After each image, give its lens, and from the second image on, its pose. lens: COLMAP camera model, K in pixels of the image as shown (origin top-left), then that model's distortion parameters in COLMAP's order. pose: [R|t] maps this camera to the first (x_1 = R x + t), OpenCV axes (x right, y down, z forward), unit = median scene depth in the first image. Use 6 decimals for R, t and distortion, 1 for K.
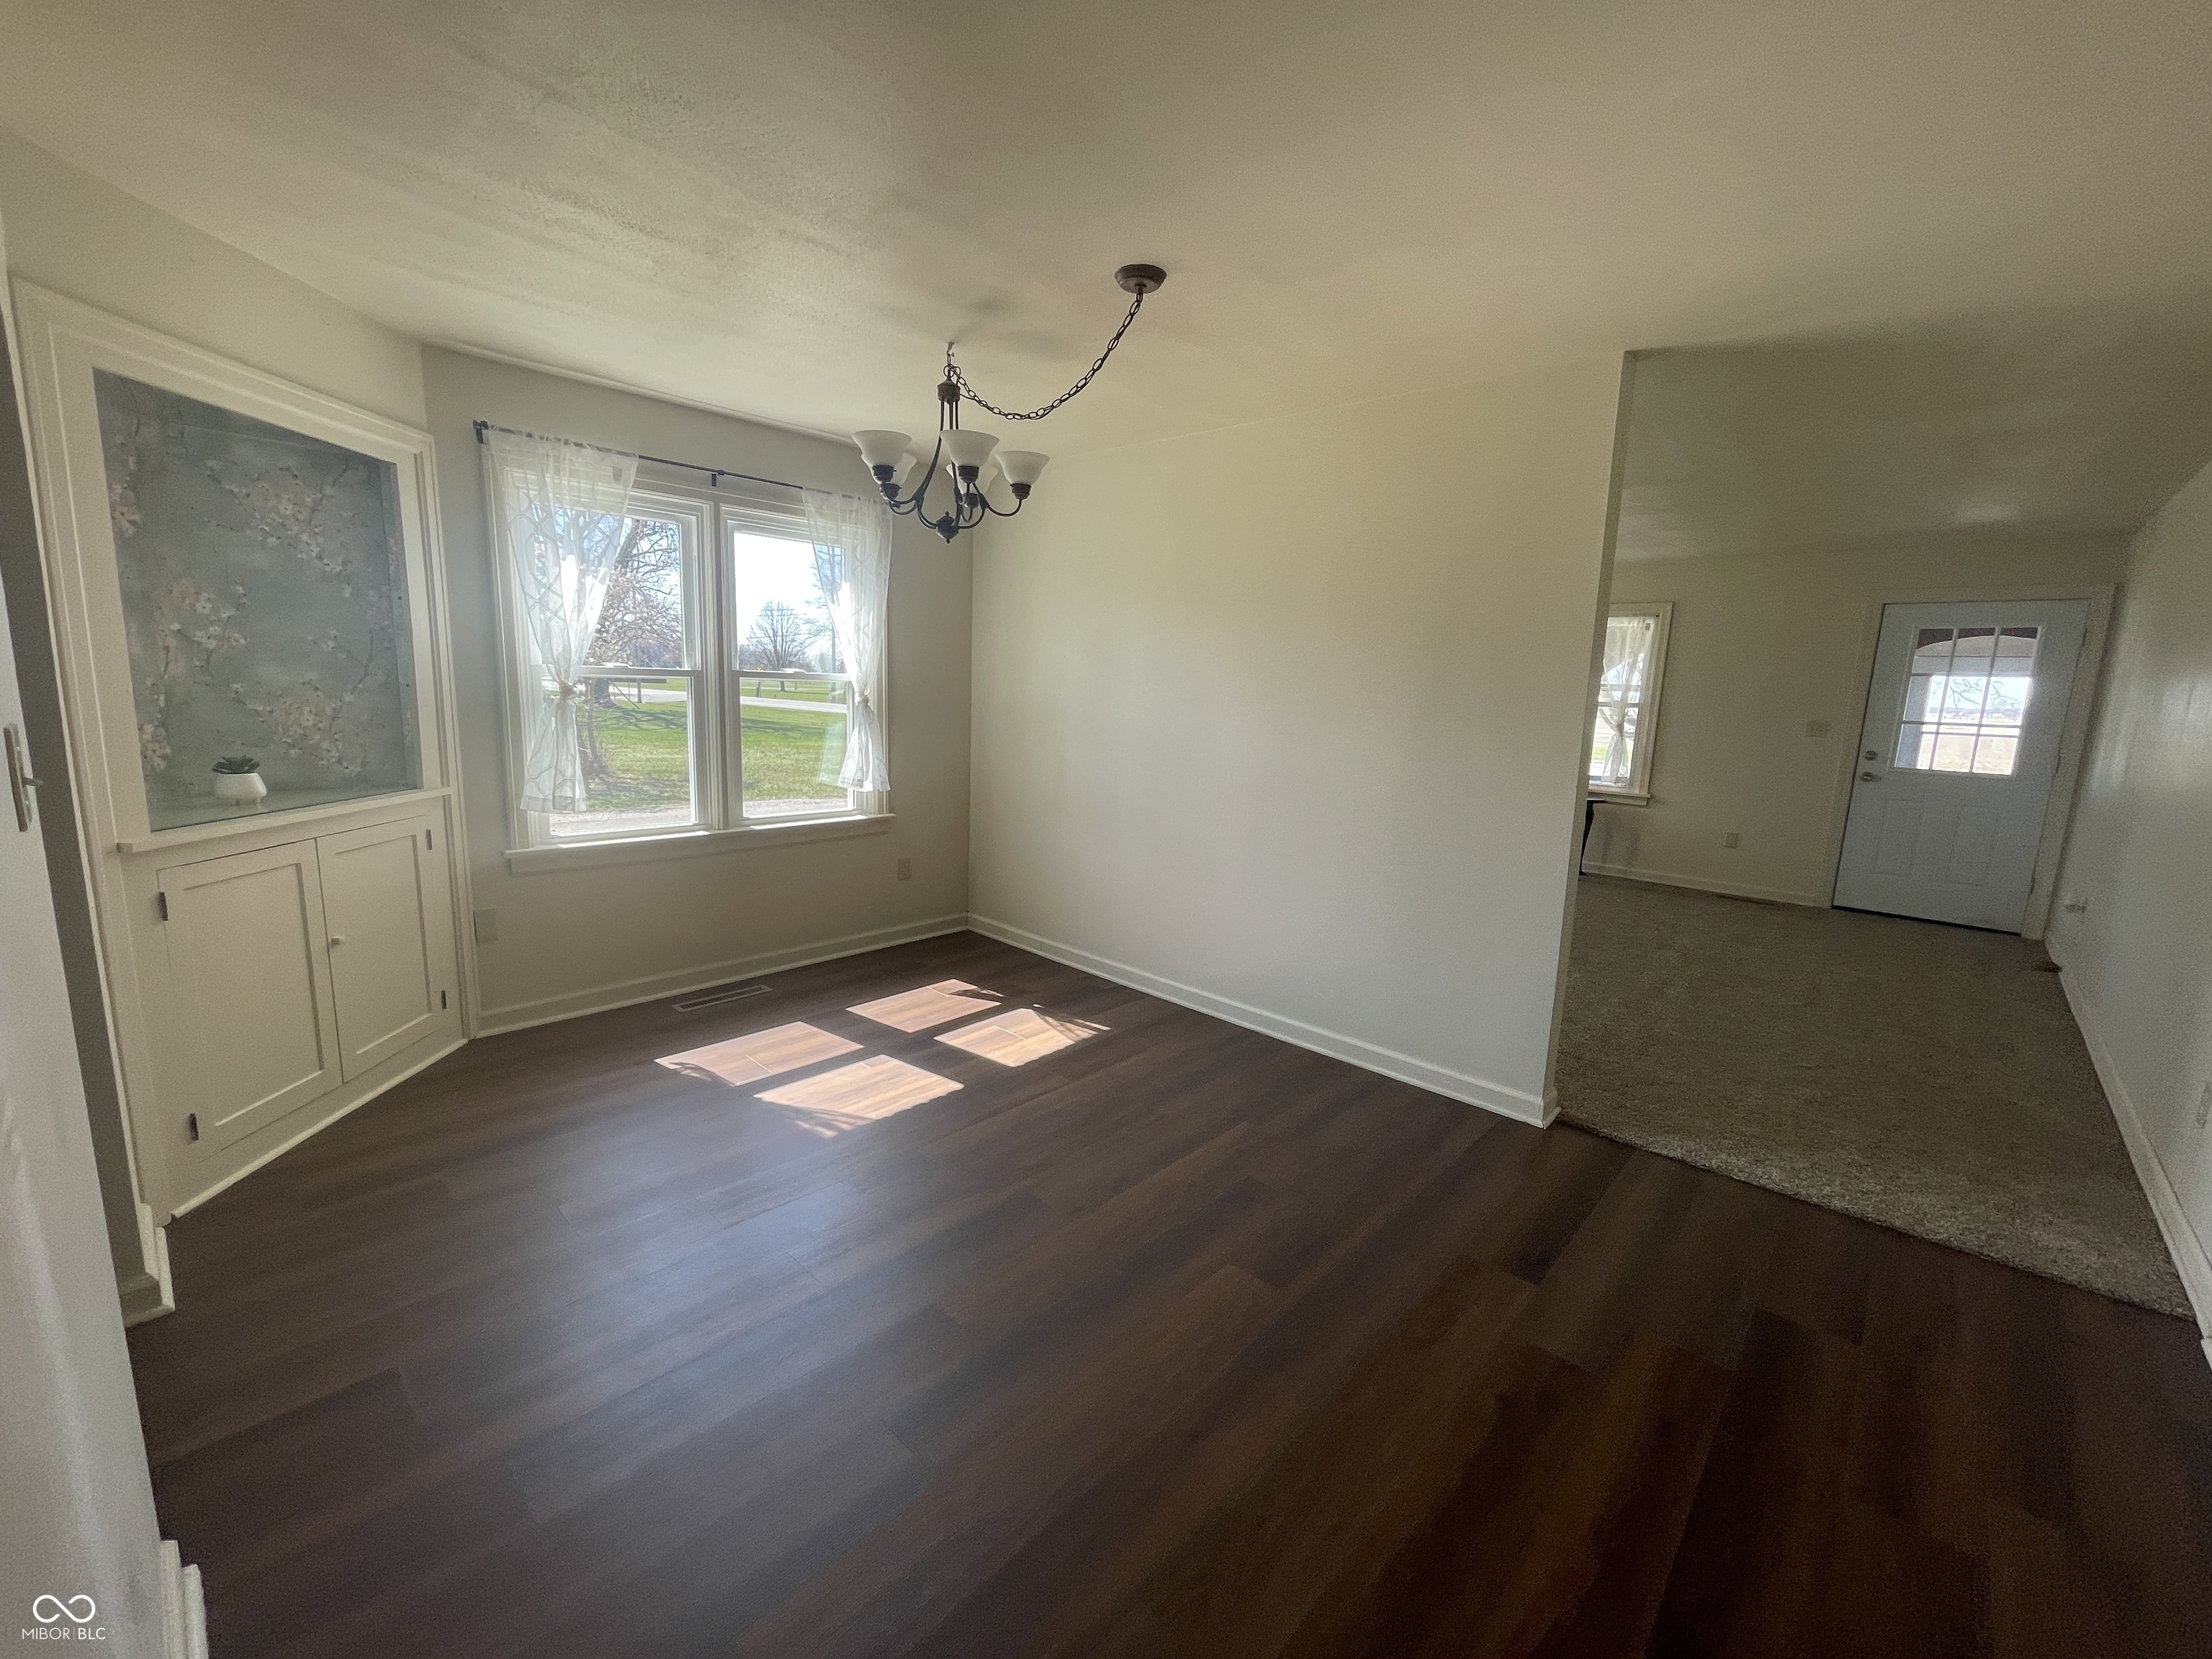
lens RADIAL K [[897.4, 0, 1106.0], [0, 897.4, 829.5], [0, 0, 1]] dist [-0.016397, 0.010087]
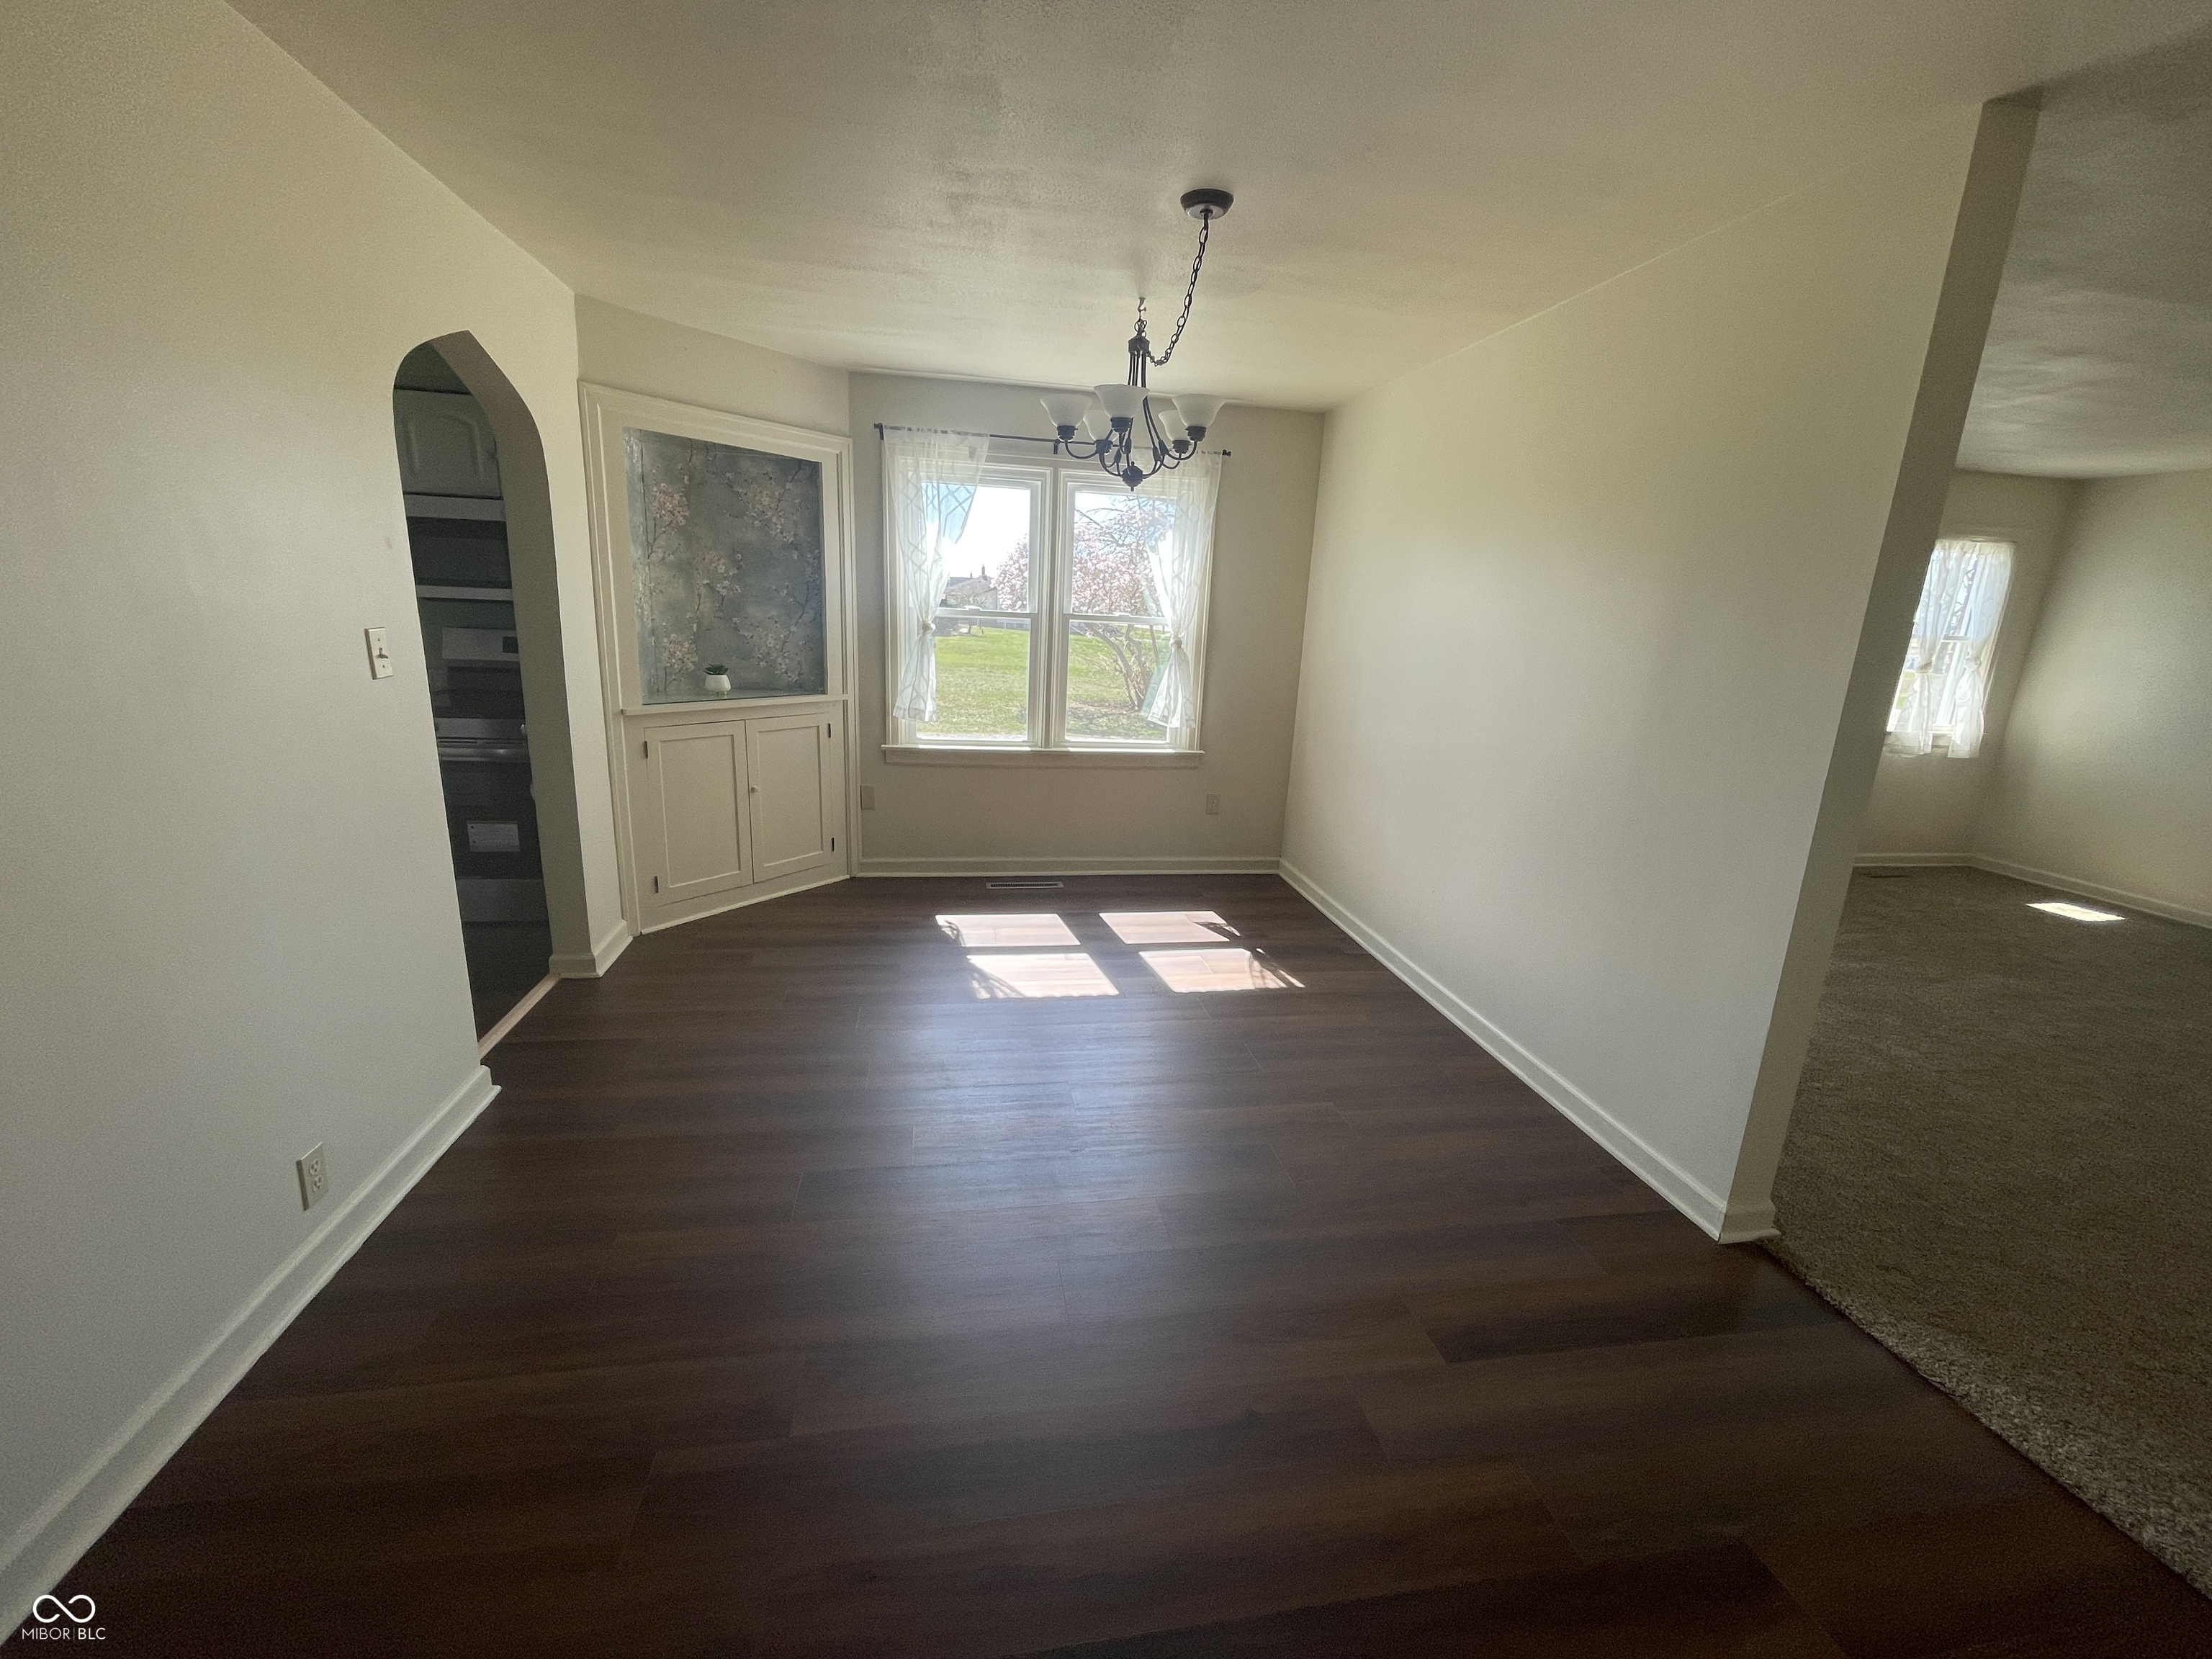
lens RADIAL K [[904.9, 0, 1106.0], [0, 904.9, 829.5], [0, 0, 1]] dist [0.001995, -0.000579]
pose [[0.796470, 0.143970, -0.587289, 0.446590], [-0.114171, 0.989578, 0.087752, -0.008985], [0.593802, -0.002841, 0.804606, 0.096316]]
